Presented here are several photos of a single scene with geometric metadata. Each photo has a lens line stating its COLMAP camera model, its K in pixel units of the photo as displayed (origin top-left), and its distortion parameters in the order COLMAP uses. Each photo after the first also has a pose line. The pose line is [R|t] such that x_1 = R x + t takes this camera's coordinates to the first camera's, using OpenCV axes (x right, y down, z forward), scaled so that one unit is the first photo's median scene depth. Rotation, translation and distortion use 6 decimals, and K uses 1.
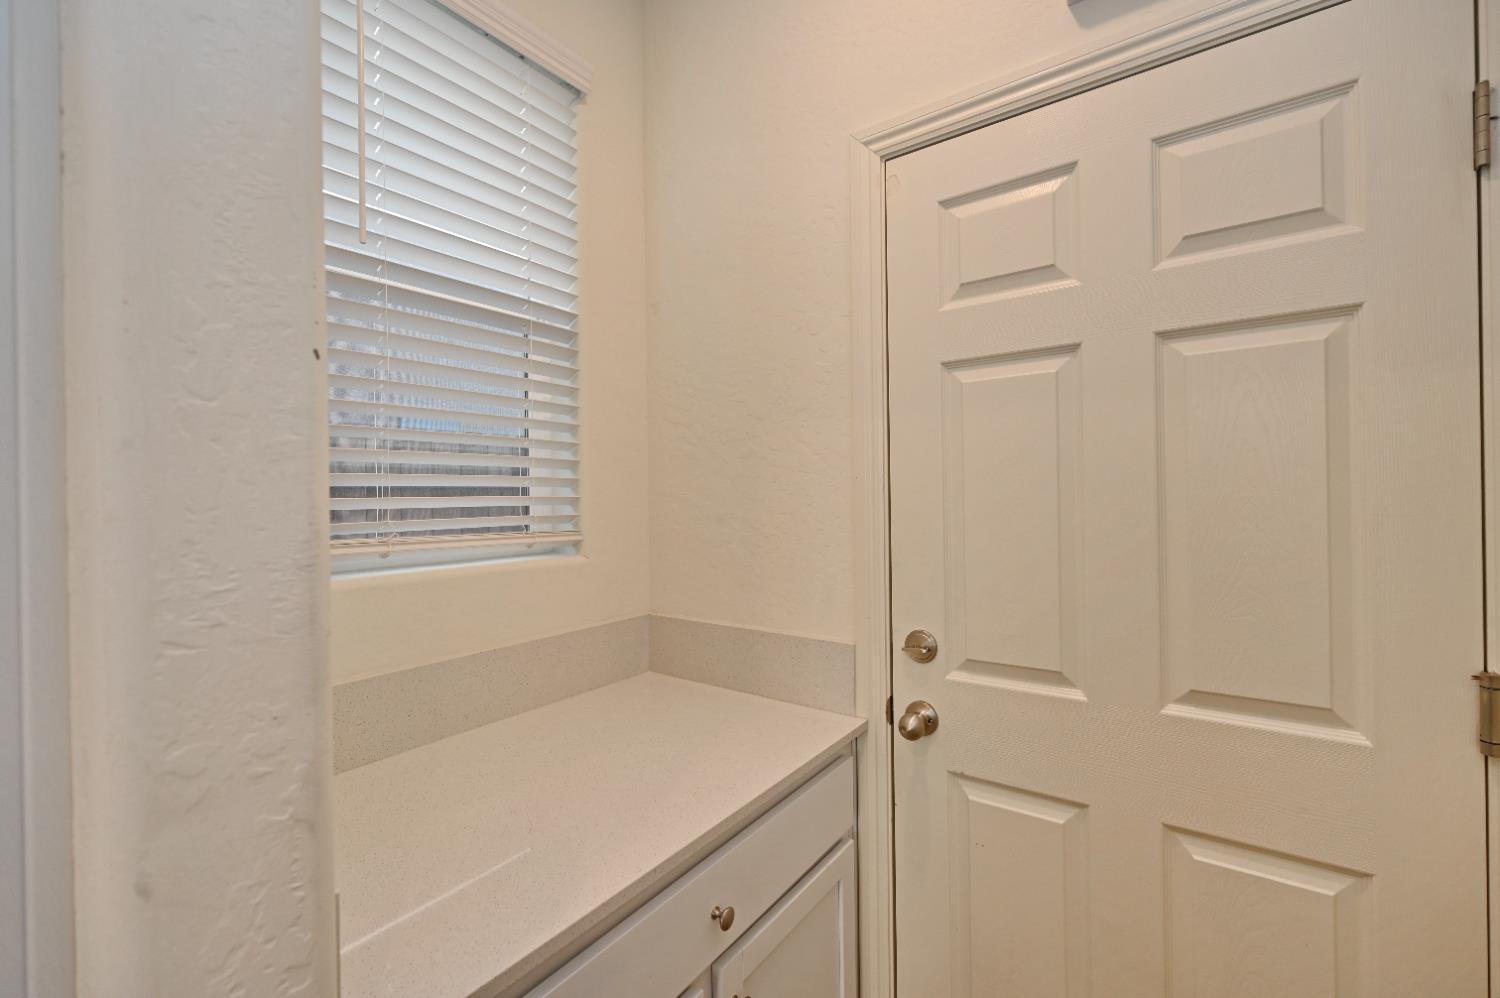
lens RADIAL K [[619.8, 0, 750.1], [0, 619.8, 499.8], [0, 0, 1]] dist [-0.002476, 0.000871]
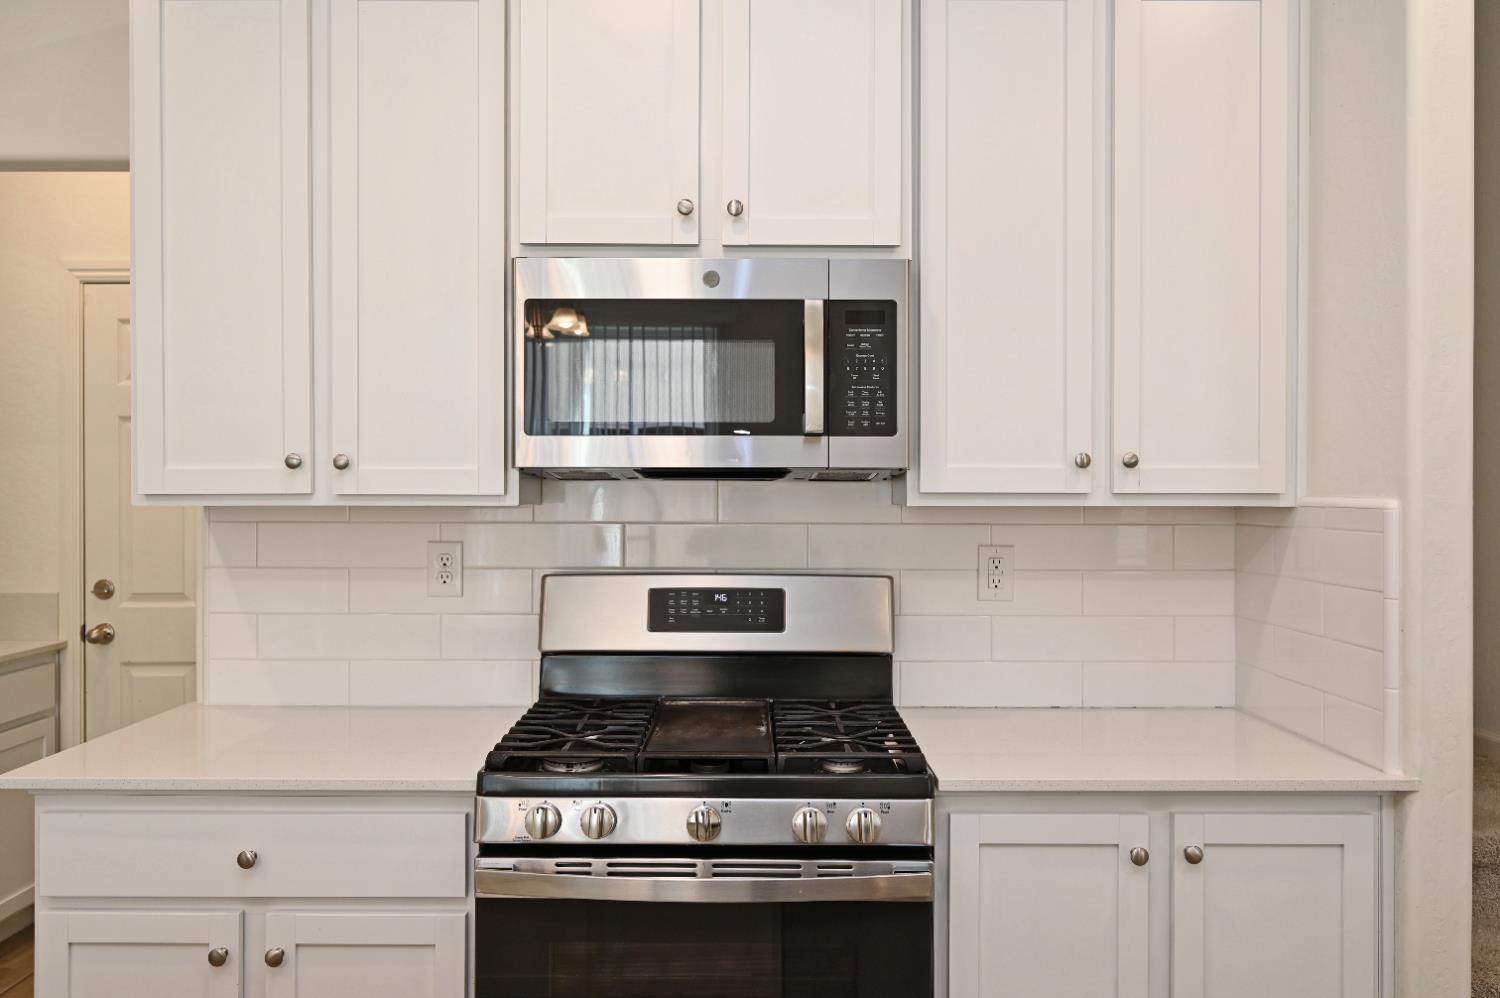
lens RADIAL K [[1167.5, 0, 747.1], [0, 1167.5, 485.0], [0, 0, 1]] dist [0.022665, -0.006863]
pose [[0.806789, 0.008946, 0.590771, -0.193374], [-0.006985, 0.999960, -0.005603, -0.035351], [-0.590798, 0.000394, 0.806819, -2.547087]]
